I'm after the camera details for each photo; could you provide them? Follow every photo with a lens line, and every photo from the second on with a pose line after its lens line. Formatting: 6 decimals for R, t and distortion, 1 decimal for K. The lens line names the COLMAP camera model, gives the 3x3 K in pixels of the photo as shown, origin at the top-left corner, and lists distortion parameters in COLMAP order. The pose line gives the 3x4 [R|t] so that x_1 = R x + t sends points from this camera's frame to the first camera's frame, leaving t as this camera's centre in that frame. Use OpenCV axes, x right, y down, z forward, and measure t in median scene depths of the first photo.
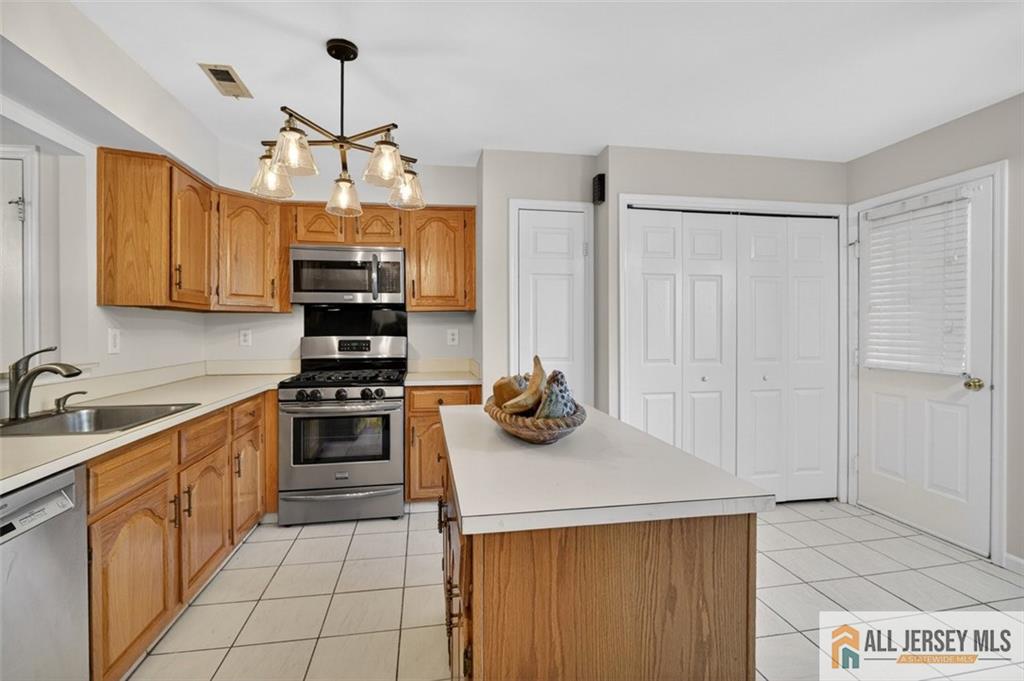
lens RADIAL K [[477.3, 0, 516.4], [0, 477.3, 333.9], [0, 0, 1]] dist [-0.000479, -0.000676]
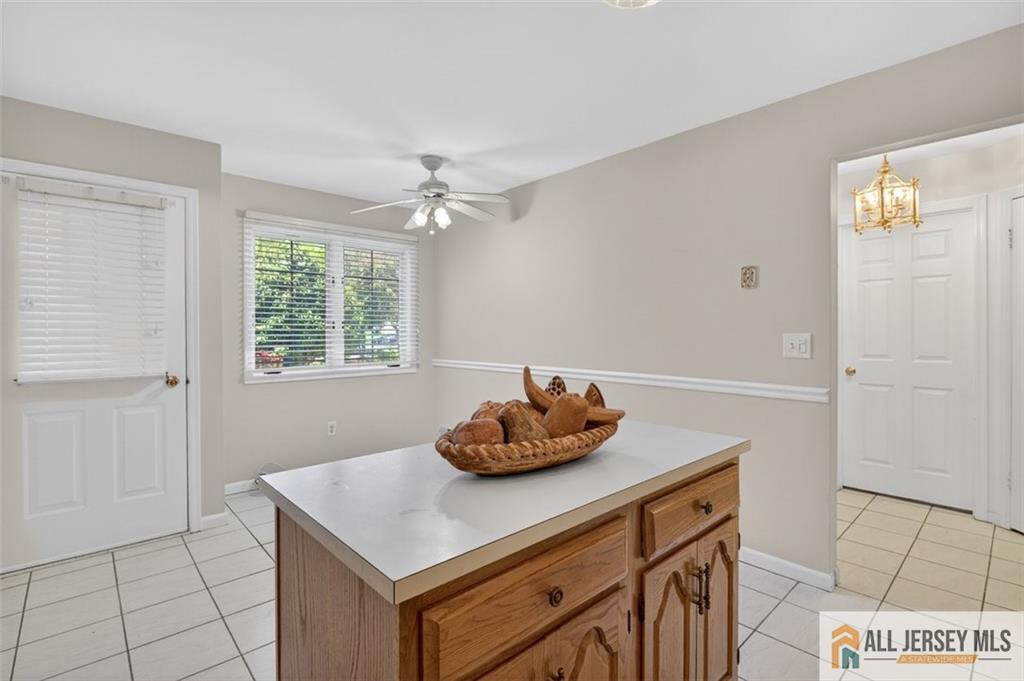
lens RADIAL K [[477.3, 0, 516.4], [0, 477.3, 333.9], [0, 0, 1]] dist [-0.000479, -0.000676]
pose [[-0.530115, -0.006150, 0.847903, -0.394831], [0.008826, 0.999880, 0.012770, -0.012168], [-0.847880, 0.014253, -0.529997, 0.907747]]
